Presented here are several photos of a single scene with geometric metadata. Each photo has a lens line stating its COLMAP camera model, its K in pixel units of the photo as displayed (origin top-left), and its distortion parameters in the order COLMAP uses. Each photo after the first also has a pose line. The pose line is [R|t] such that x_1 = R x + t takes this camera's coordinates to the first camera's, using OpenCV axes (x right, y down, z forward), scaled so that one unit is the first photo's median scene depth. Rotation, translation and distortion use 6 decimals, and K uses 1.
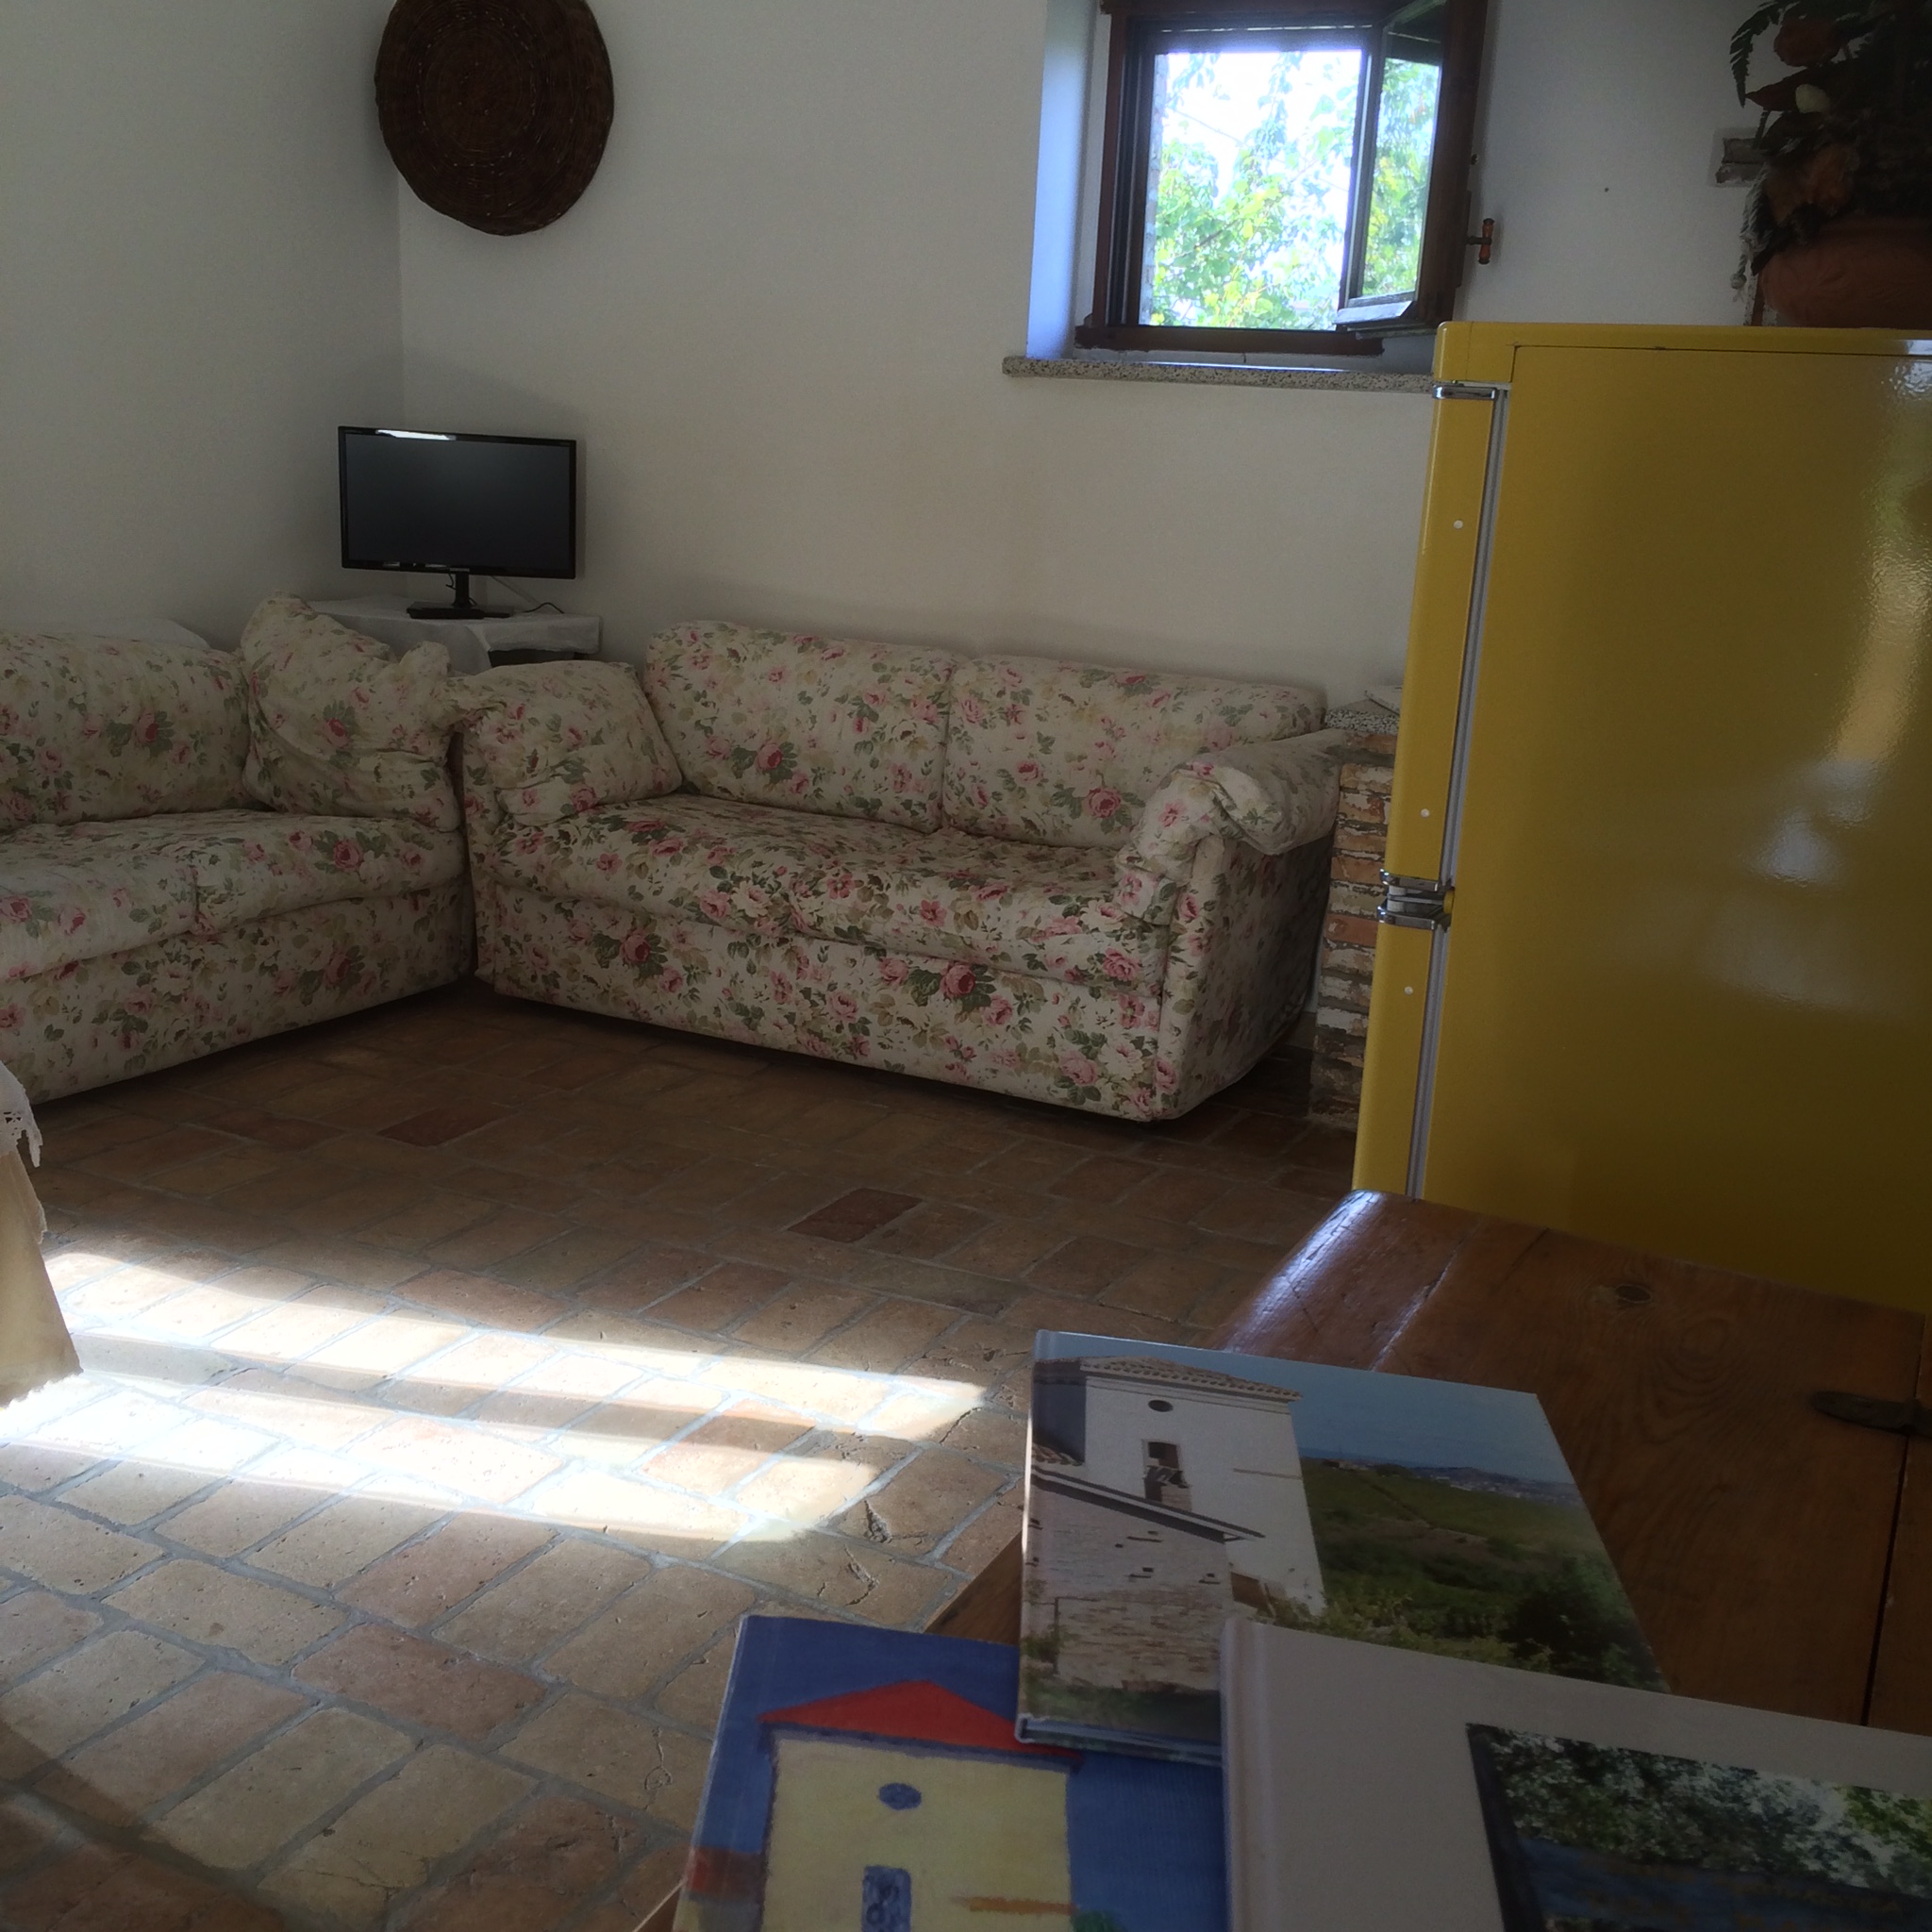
lens RADIAL K [[2214.3, 0, 958.4], [0, 2214.3, 974.3], [0, 0, 1]] dist [0.051620, 0.000000]
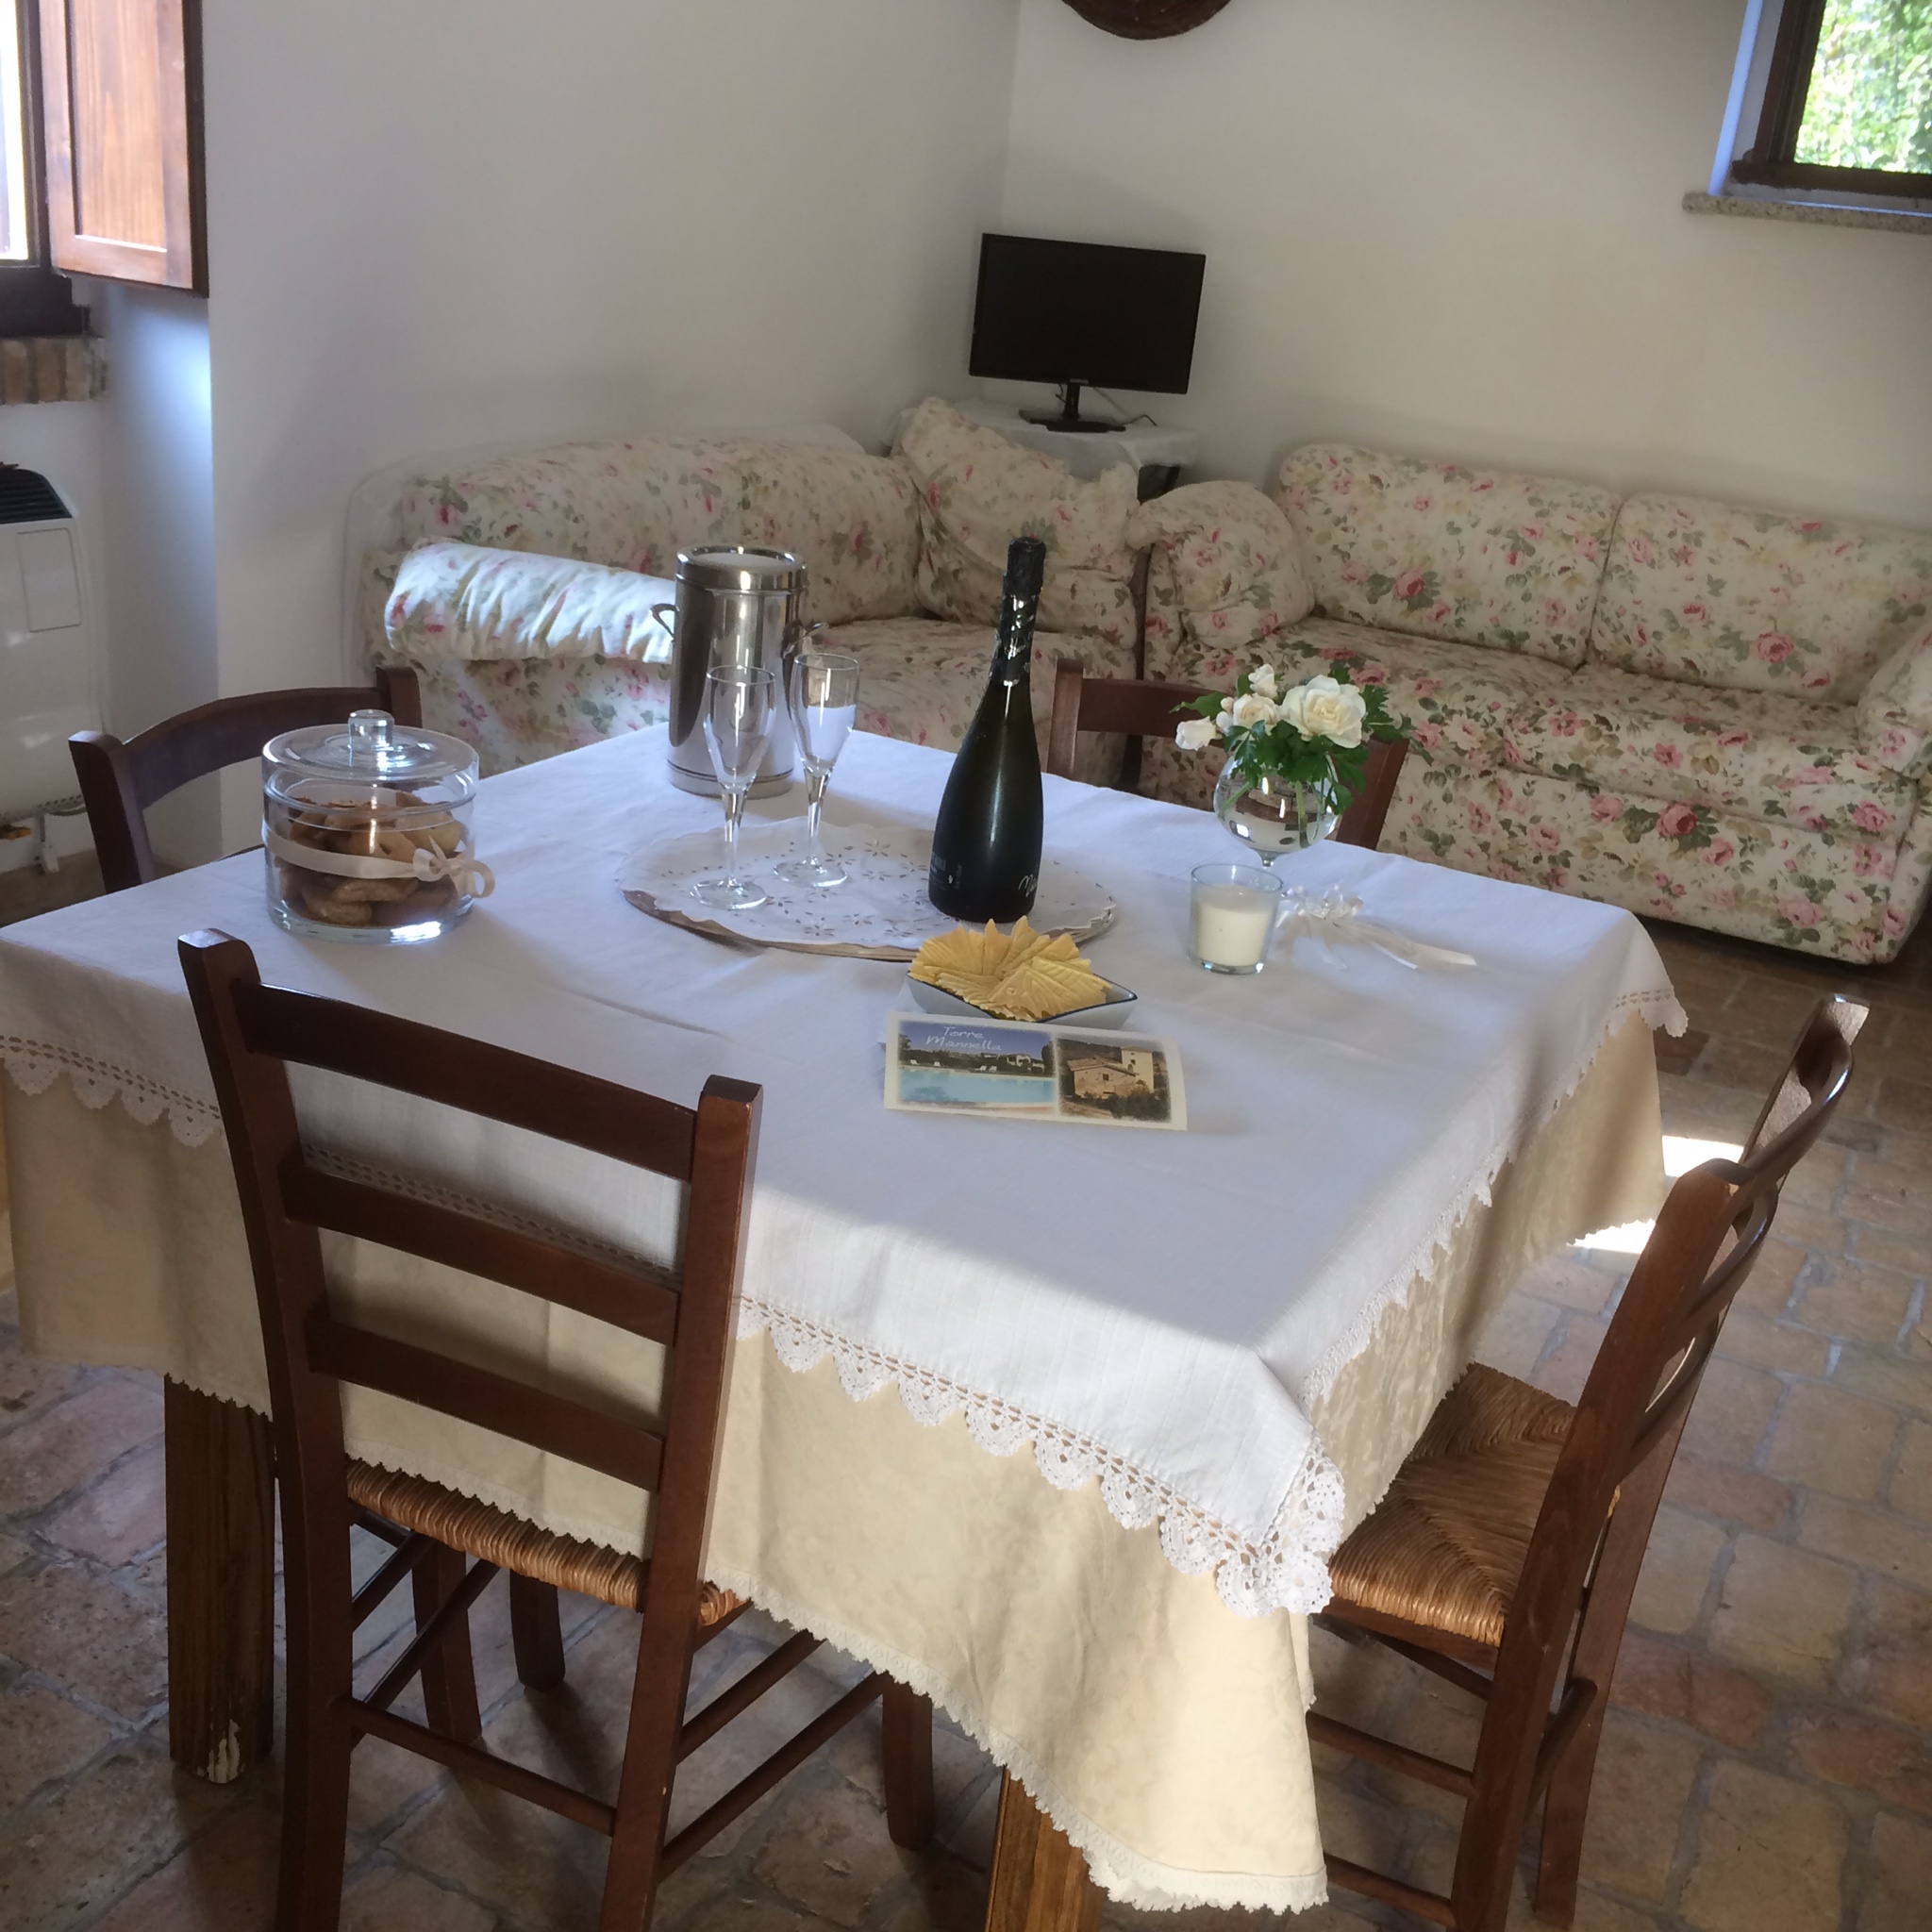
lens RADIAL K [[2214.3, 0, 961.9], [0, 2214.3, 962.6], [0, 0, 1]] dist [0.051620, 0.000000]
pose [[0.999040, 0.043238, 0.007049, -0.313441], [-0.043730, 0.993894, 0.101305, -0.020478], [-0.002625, -0.101516, 0.994830, -0.046101]]
